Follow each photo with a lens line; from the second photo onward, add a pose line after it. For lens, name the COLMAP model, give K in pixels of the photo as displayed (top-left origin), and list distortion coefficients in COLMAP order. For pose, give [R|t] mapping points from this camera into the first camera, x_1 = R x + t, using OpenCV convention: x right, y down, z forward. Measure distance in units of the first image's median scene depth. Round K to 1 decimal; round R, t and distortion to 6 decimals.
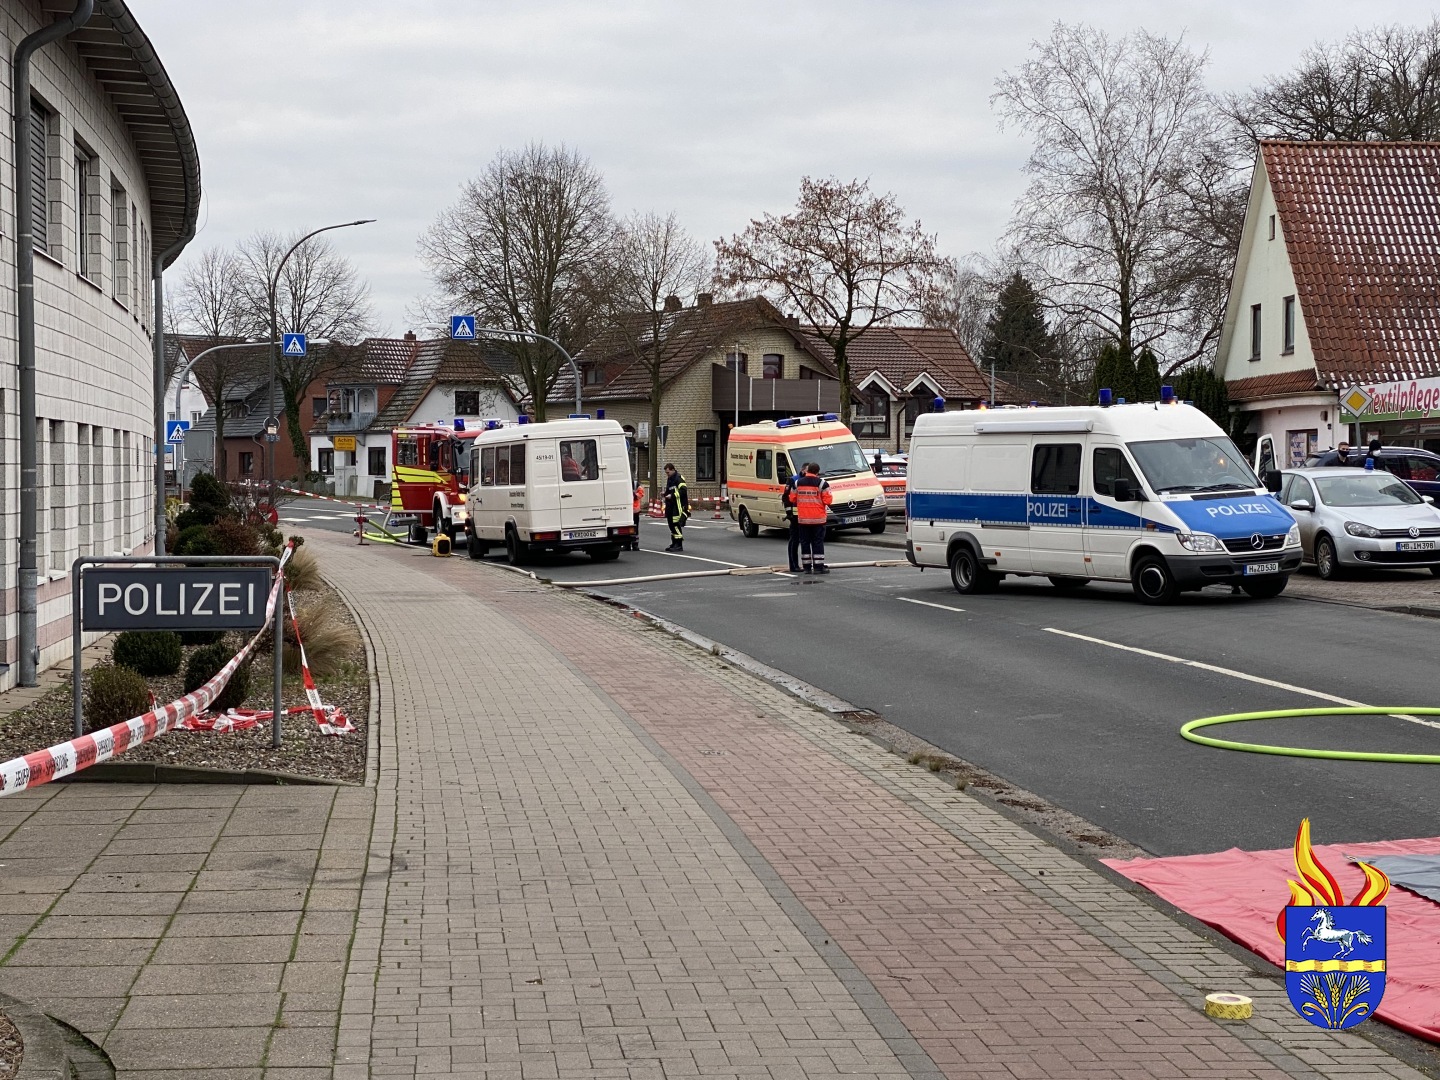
lens RADIAL K [[2370.4, 0, 721.7], [0, 2370.4, 532.8], [0, 0, 1]] dist [0.171069, 0.000000]
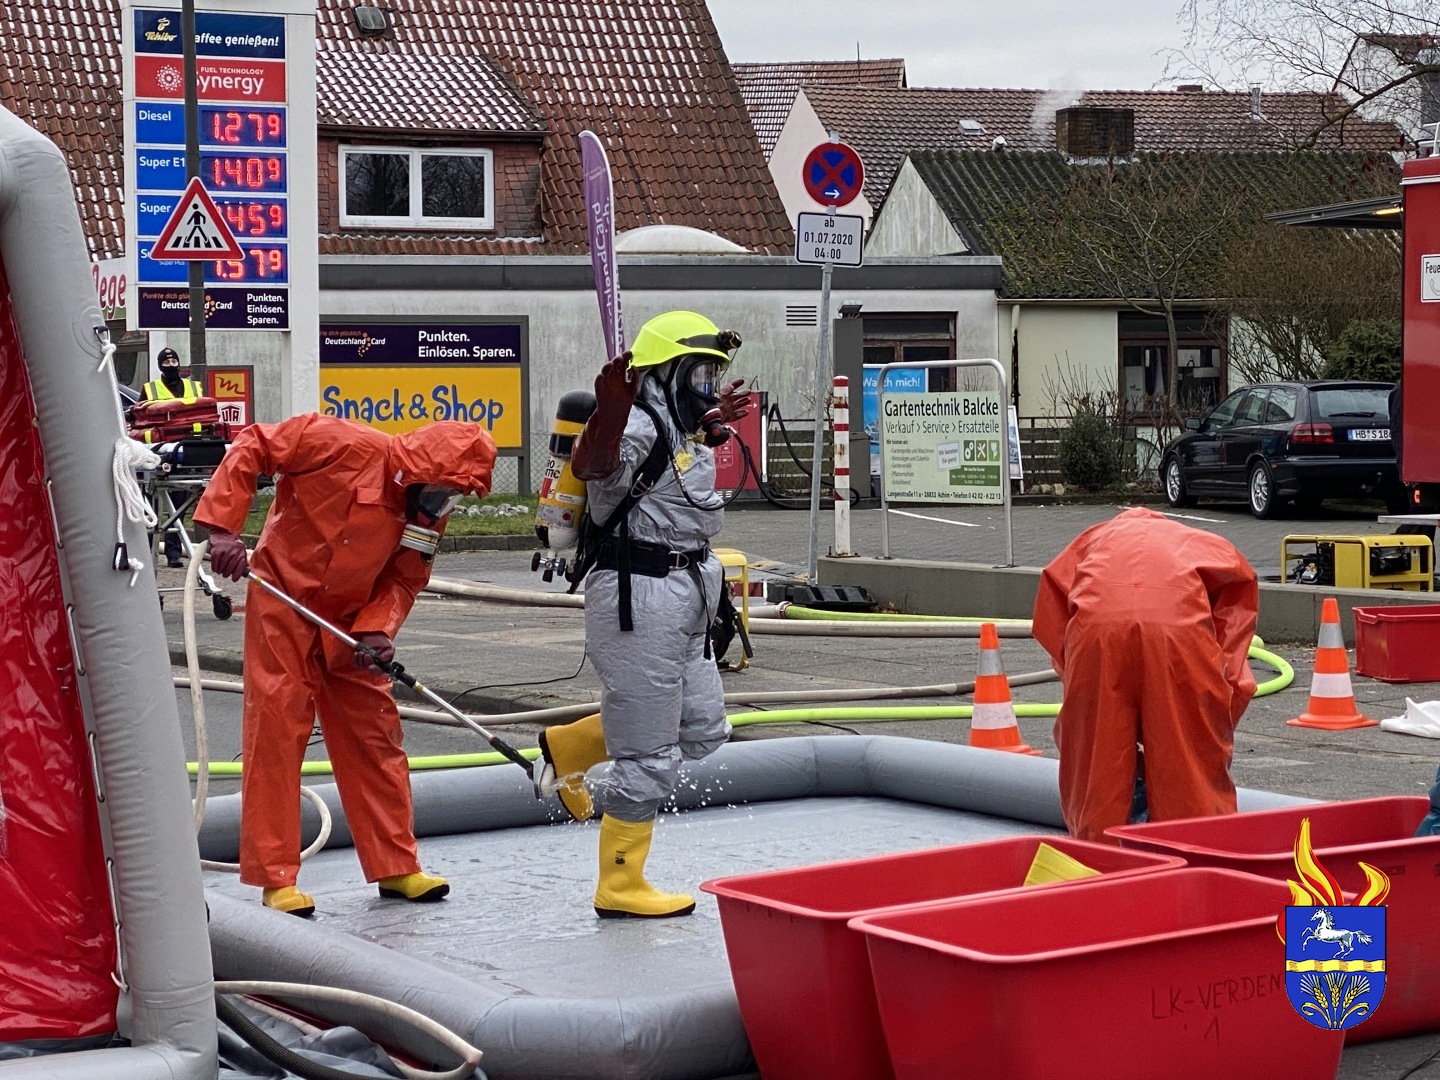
lens RADIAL K [[3613.7, 0, 722.4], [0, 3613.7, 534.7], [0, 0, 1]] dist [0.144191, 0.000000]
pose [[0.929039, -0.022289, 0.369309, 0.059937], [0.019677, 0.999748, 0.010838, 0.002150], [-0.369457, -0.002802, 0.929243, 0.018154]]
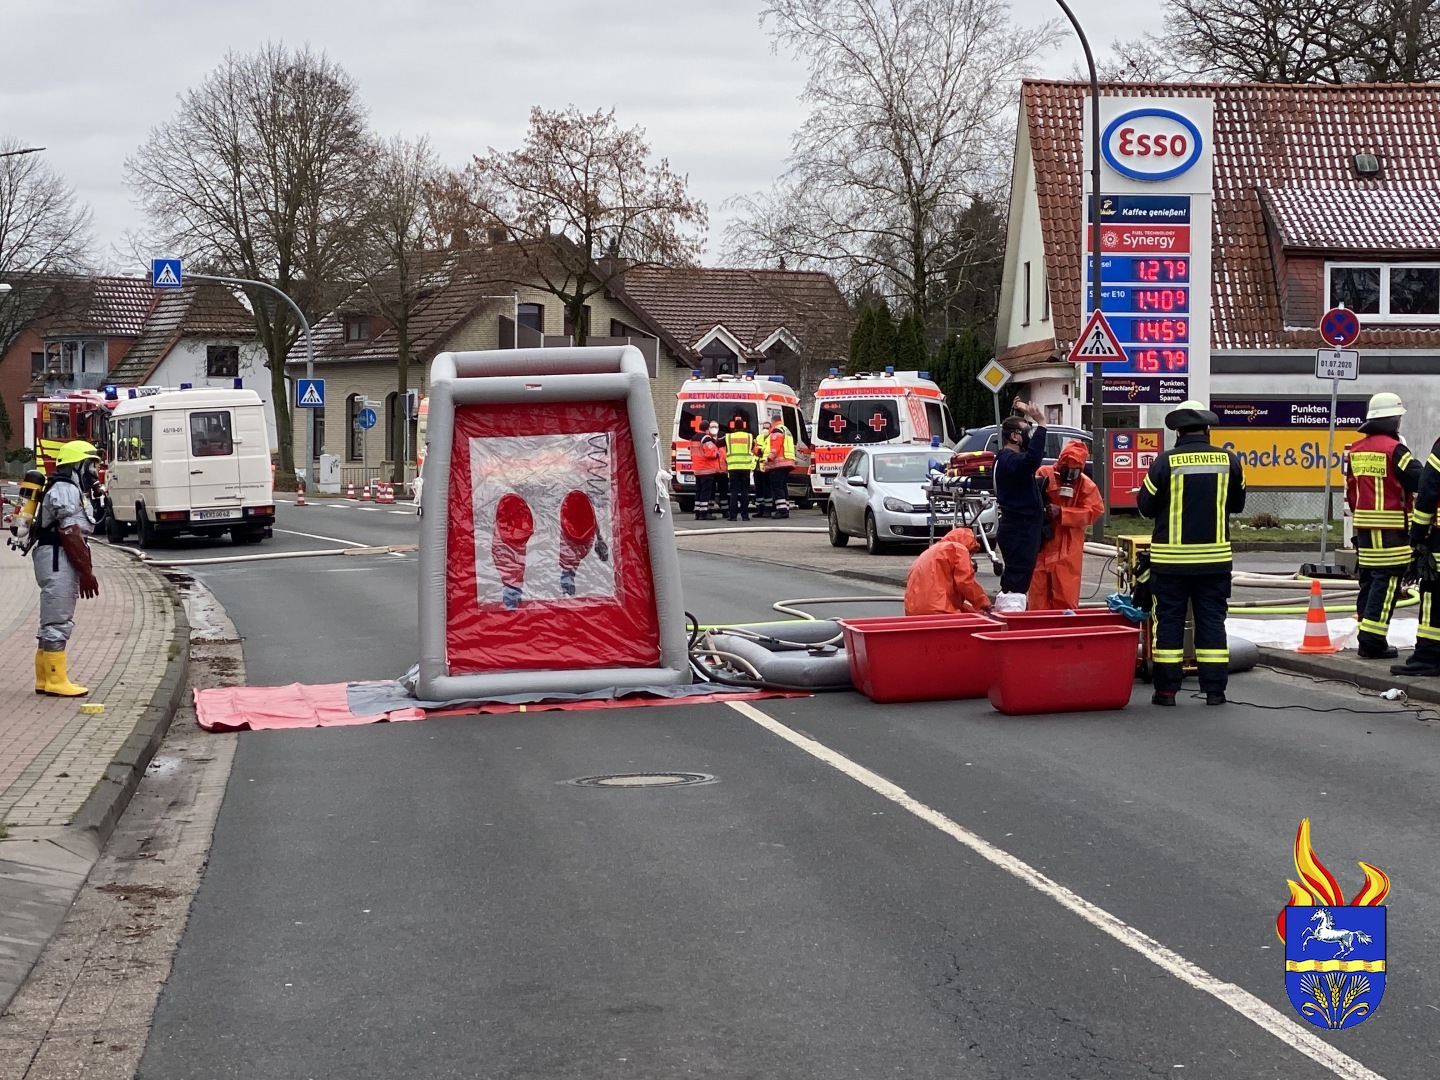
lens RADIAL K [[3410.2, 0, 724.7], [0, 3410.2, 540.1], [0, 0, 1]] dist [0.172851, 0.000000]
pose [[0.999948, 0.004600, 0.009153, 0.093072], [-0.004592, 0.999989, -0.000829, 0.007942], [-0.009157, 0.000787, 0.999958, -0.239762]]
